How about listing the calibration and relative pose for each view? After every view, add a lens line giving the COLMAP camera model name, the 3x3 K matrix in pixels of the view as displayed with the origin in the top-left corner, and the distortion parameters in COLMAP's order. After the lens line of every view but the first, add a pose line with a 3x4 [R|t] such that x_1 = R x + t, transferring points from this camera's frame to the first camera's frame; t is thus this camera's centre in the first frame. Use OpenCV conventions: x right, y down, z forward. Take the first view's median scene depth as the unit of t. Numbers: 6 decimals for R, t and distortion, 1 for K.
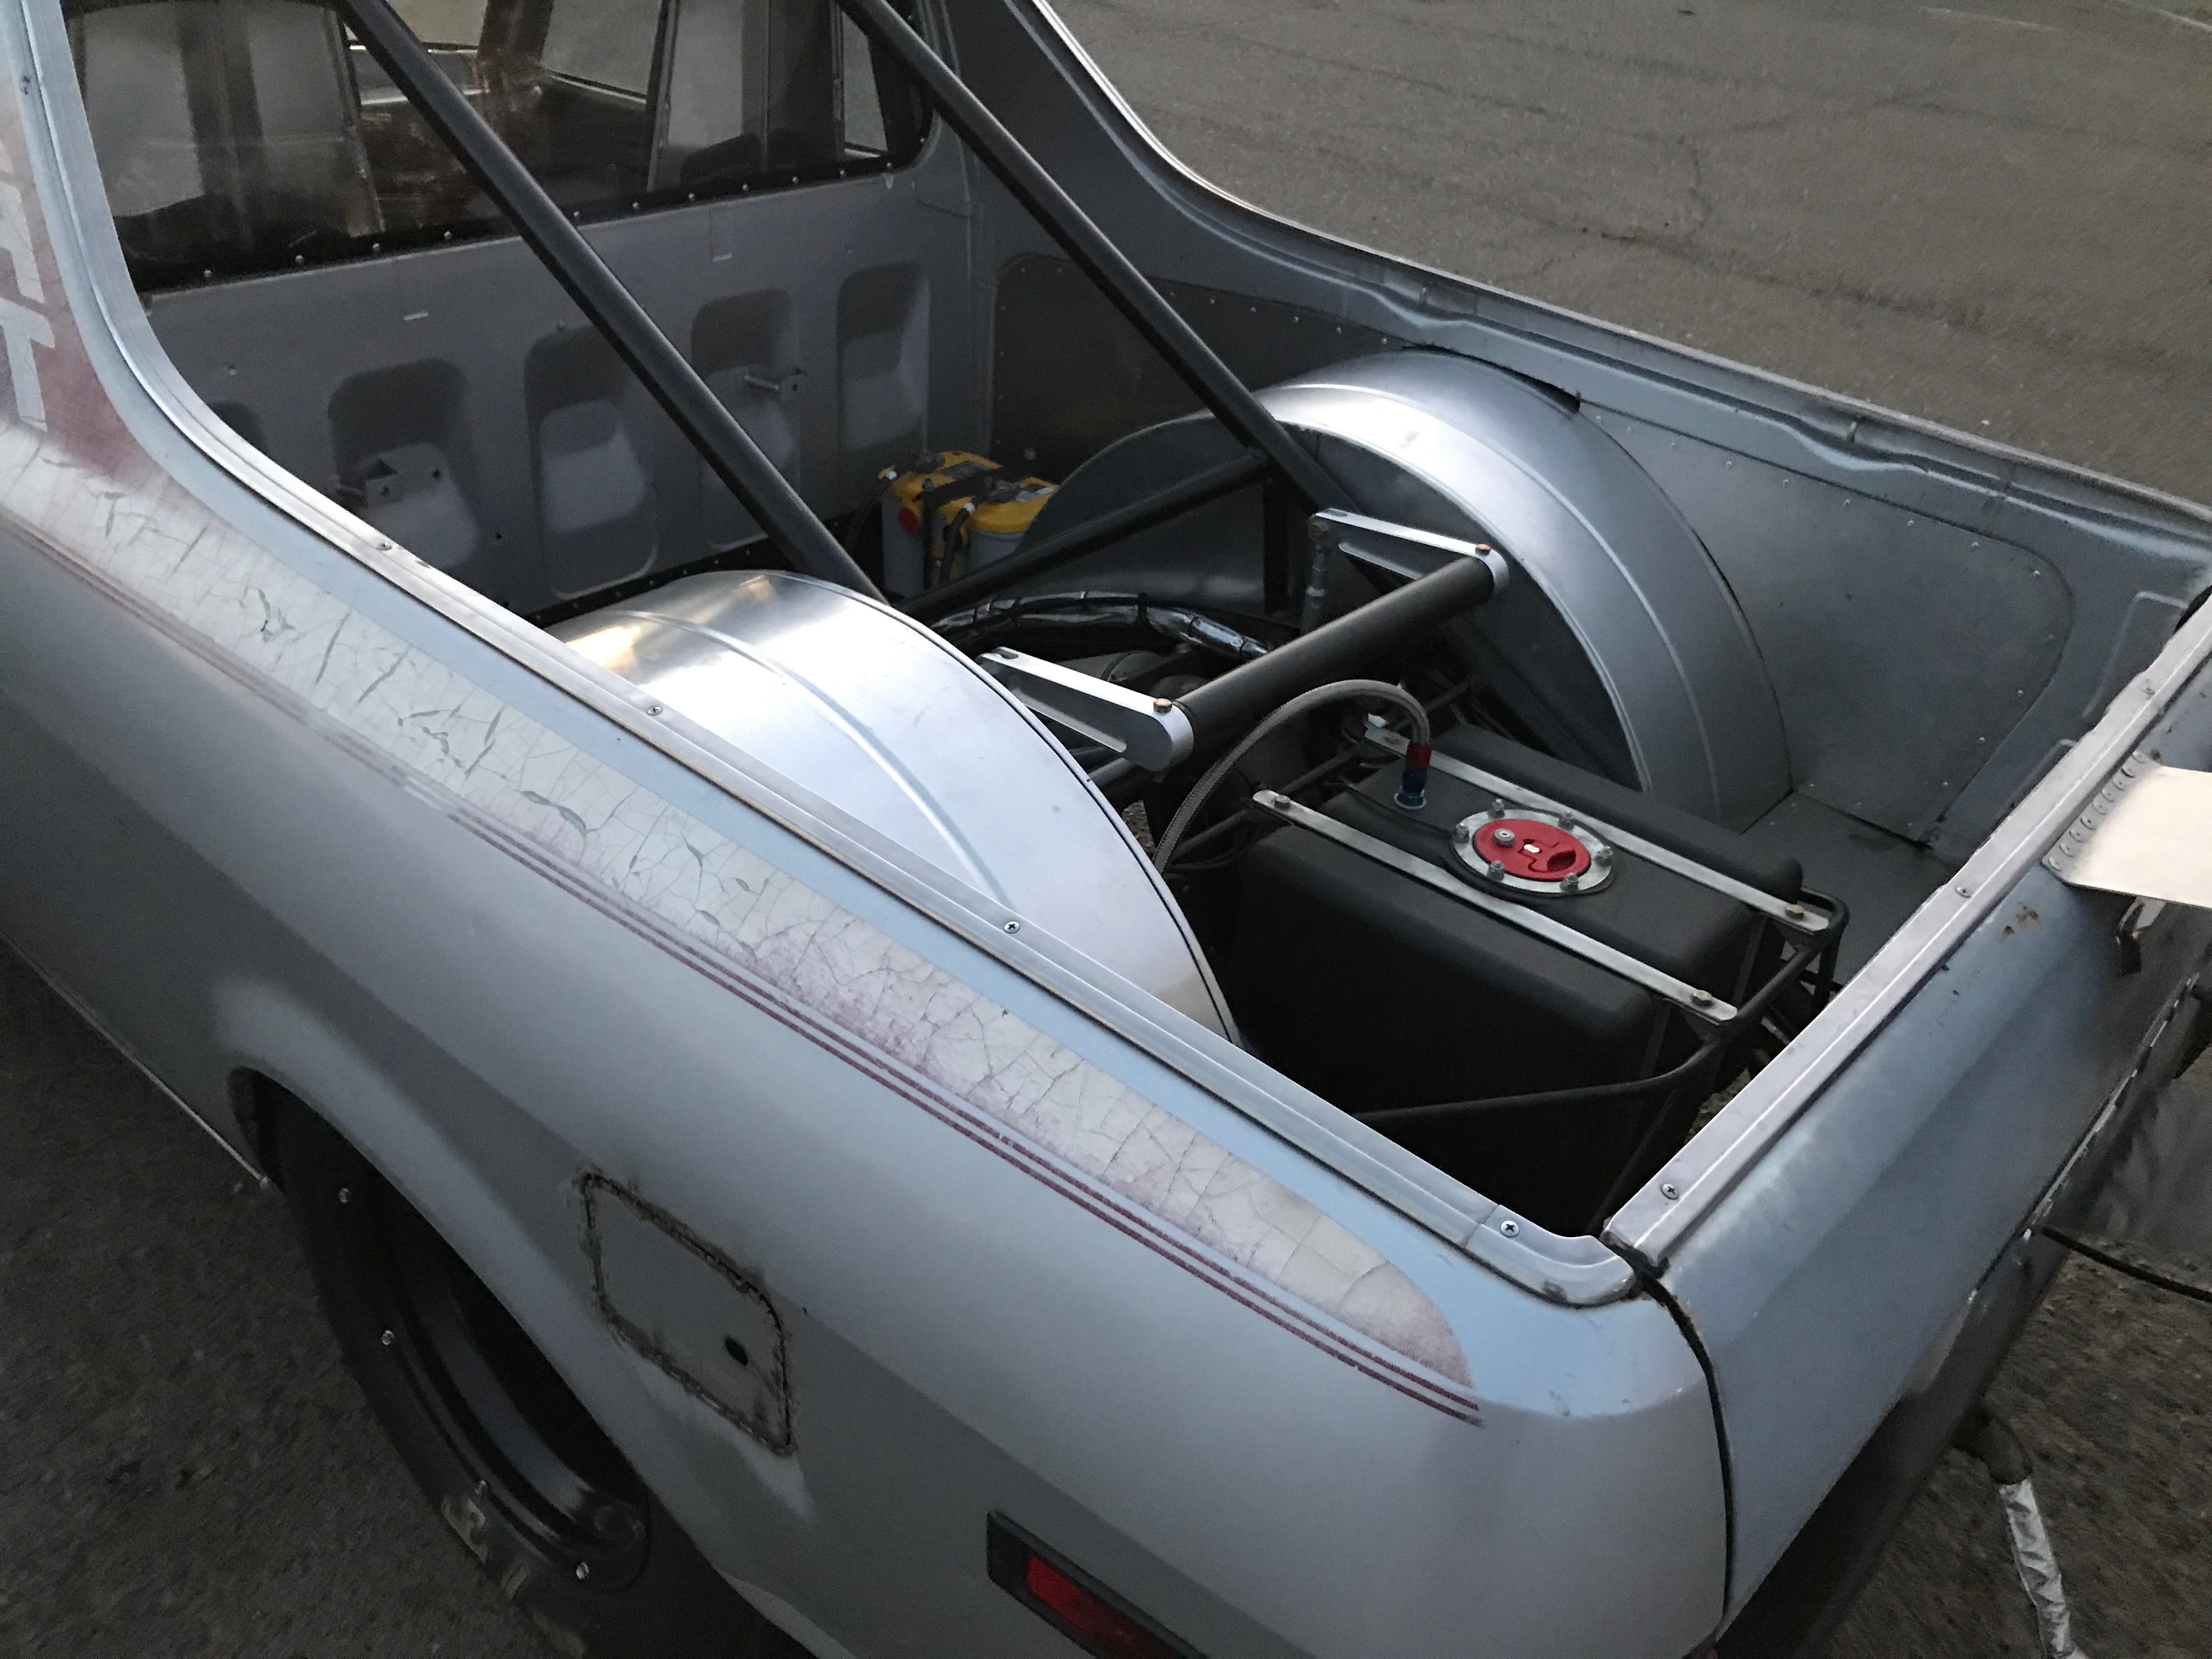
lens RADIAL K [[1769.8, 0, 1106.0], [0, 1769.8, 829.5], [0, 0, 1]] dist [-0.003776, -0.001386]
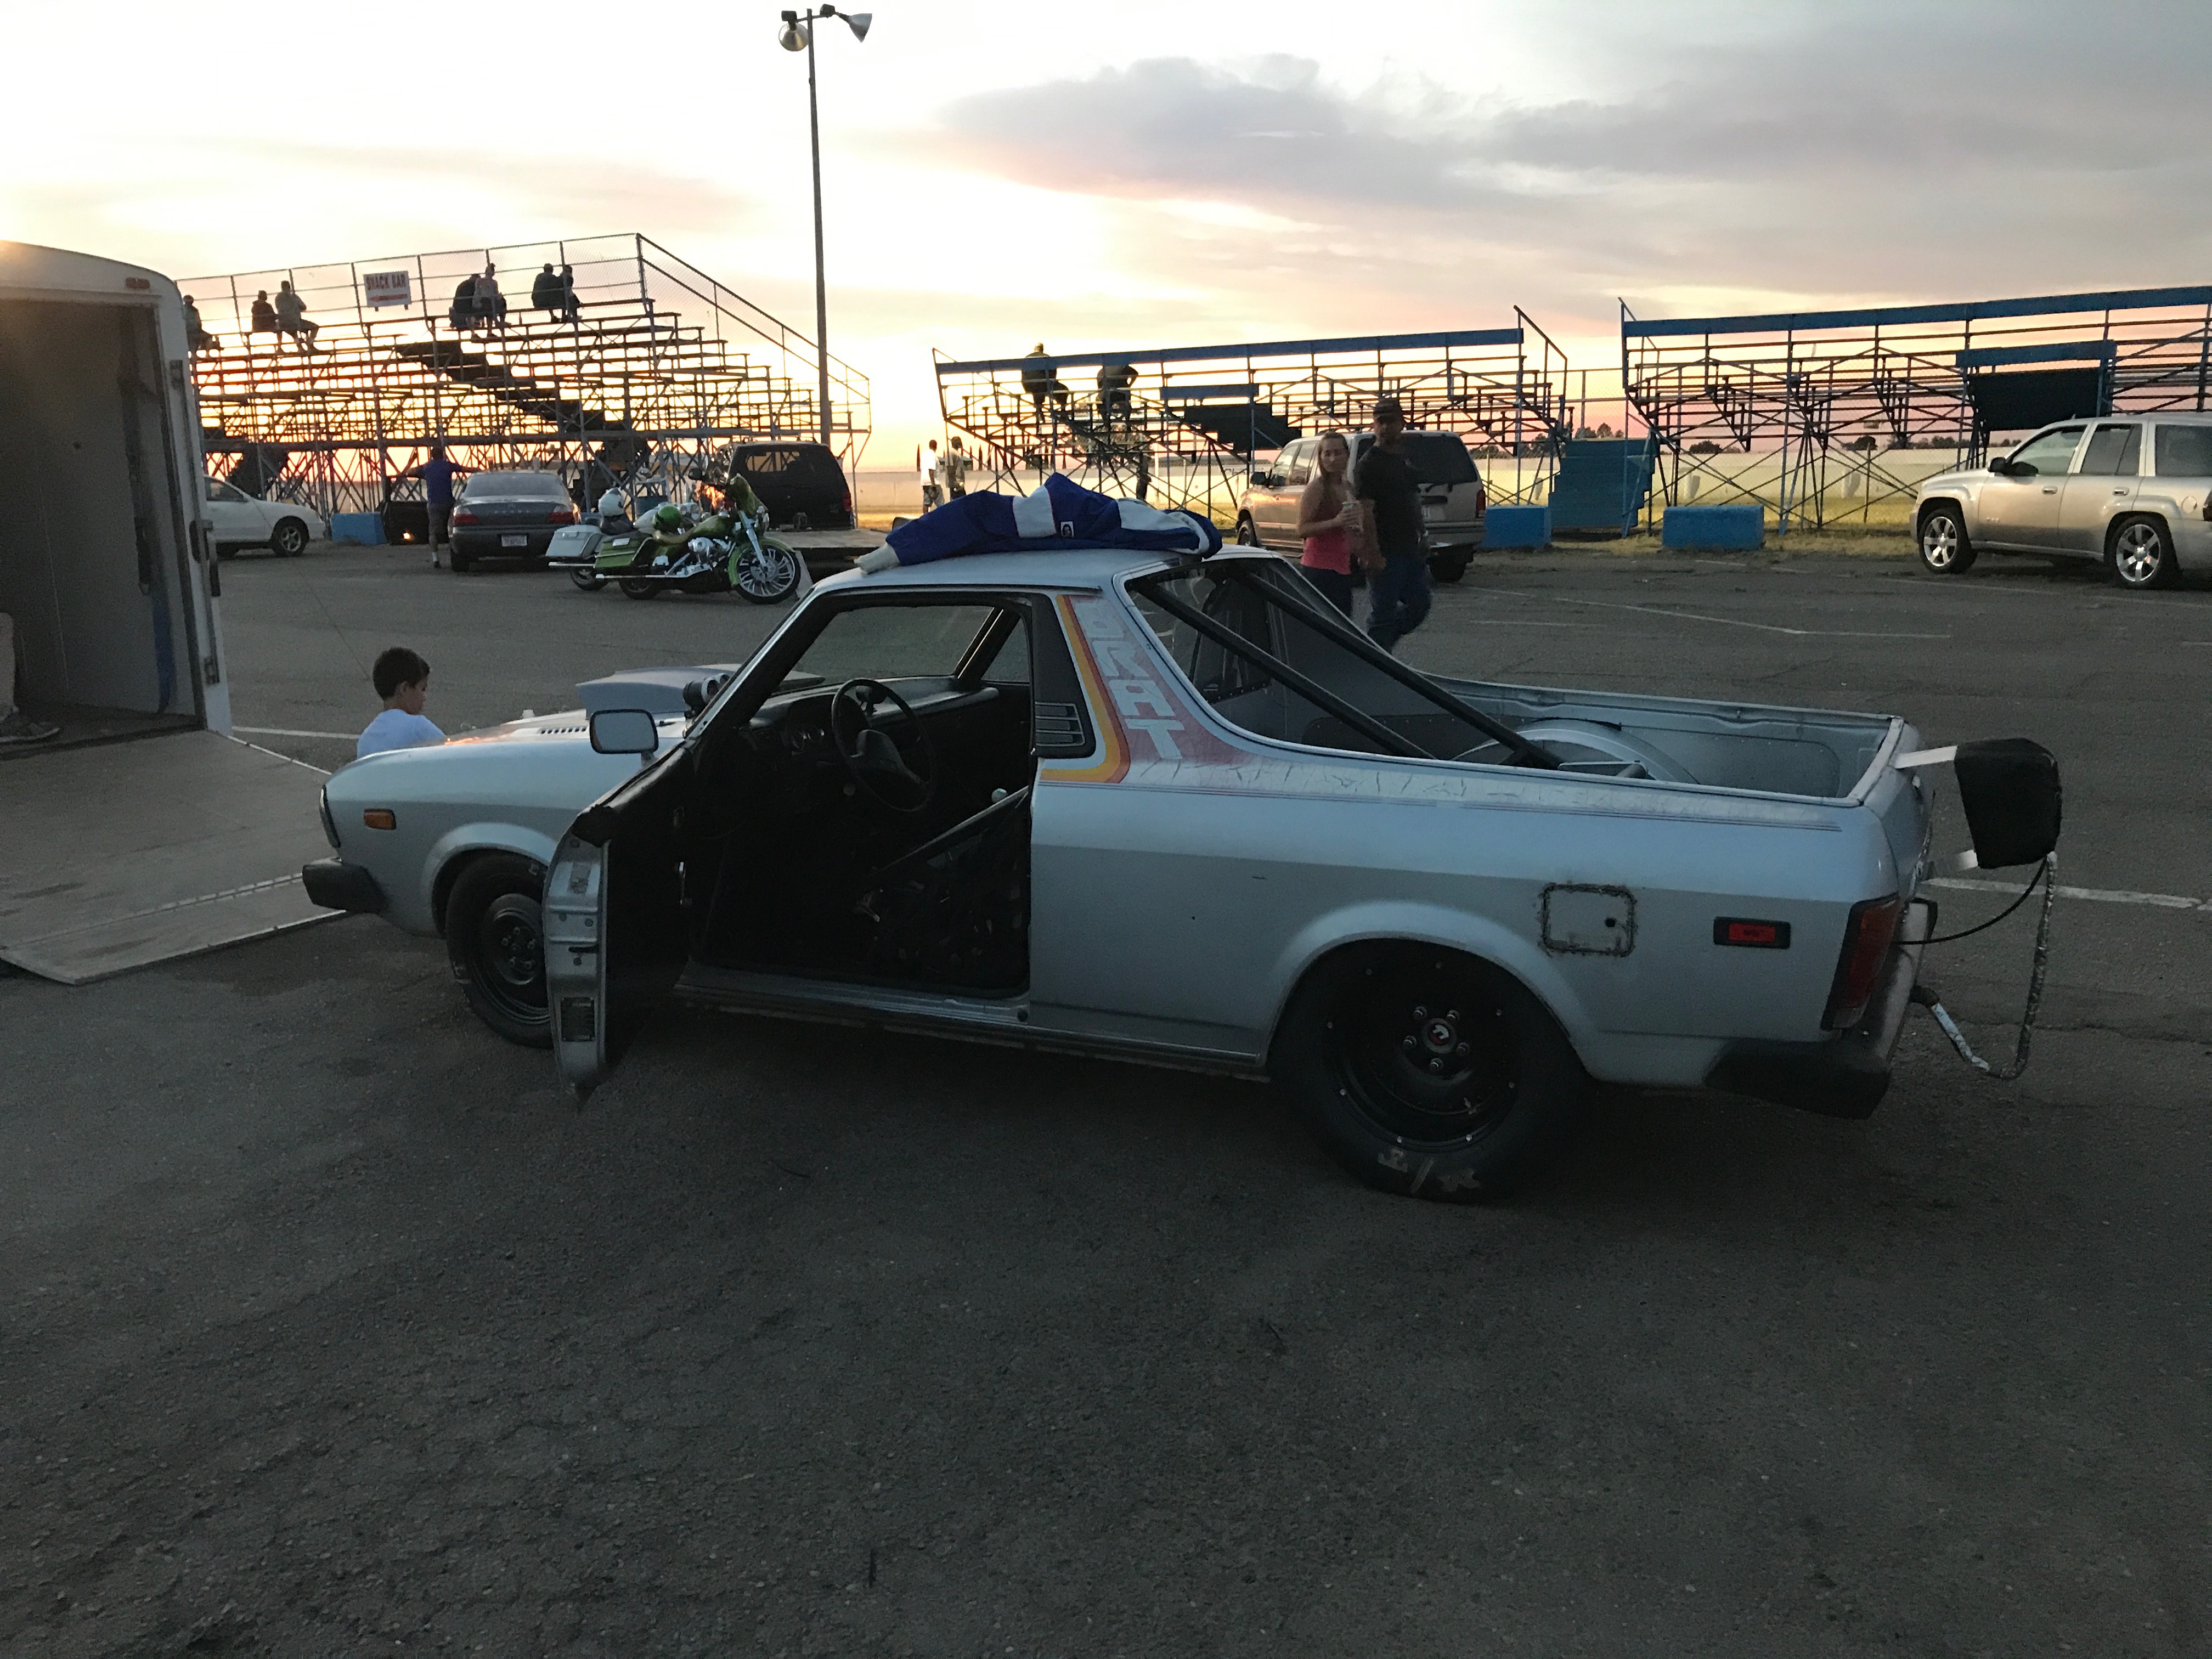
lens RADIAL K [[1869.6, 0, 1106.0], [0, 1869.6, 829.5], [0, 0, 1]] dist [-0.000757, 0.002962]
pose [[0.961369, -0.109993, 0.252330, -1.423782], [0.192050, 0.924736, -0.328604, 0.788785], [-0.197195, 0.364370, 0.910137, -1.507384]]
